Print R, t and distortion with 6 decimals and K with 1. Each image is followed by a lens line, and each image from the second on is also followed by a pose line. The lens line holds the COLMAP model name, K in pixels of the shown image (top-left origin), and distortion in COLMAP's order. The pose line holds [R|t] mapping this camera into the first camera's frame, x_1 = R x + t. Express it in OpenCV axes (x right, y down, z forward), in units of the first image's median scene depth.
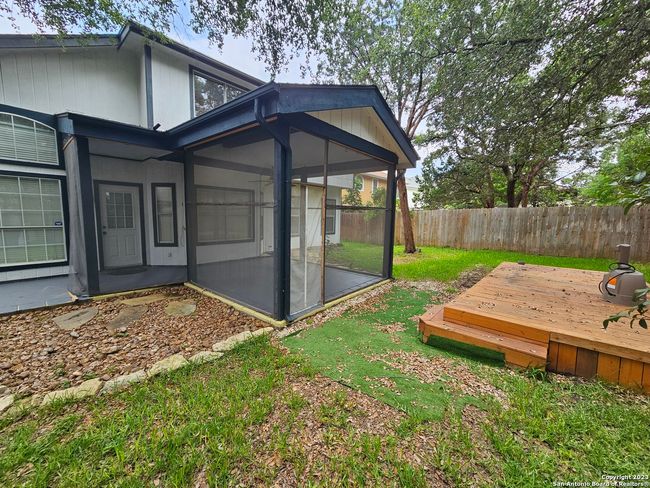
lens RADIAL K [[269.1, 0, 321.9], [0, 269.1, 244.3], [0, 0, 1]] dist [0.002100, 0.000543]
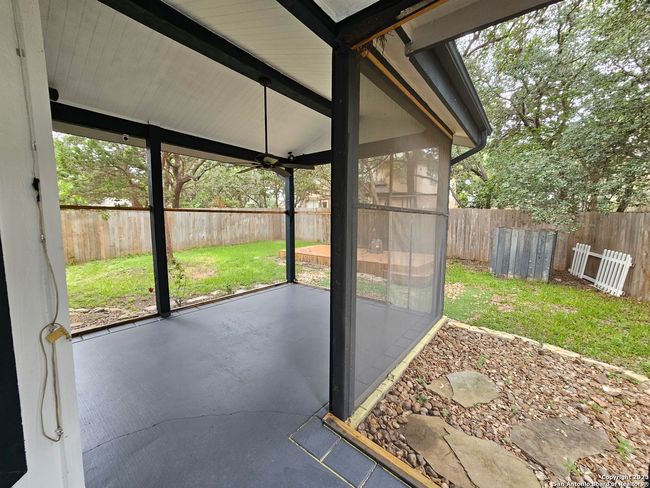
lens RADIAL K [[269.1, 0, 321.6], [0, 269.1, 243.8], [0, 0, 1]] dist [0.002100, 0.000543]
pose [[-0.040685, -0.121810, 0.991719, -0.504763], [0.103262, 0.986714, 0.125432, -0.086973], [-0.993822, 0.107510, -0.027567, 0.618990]]
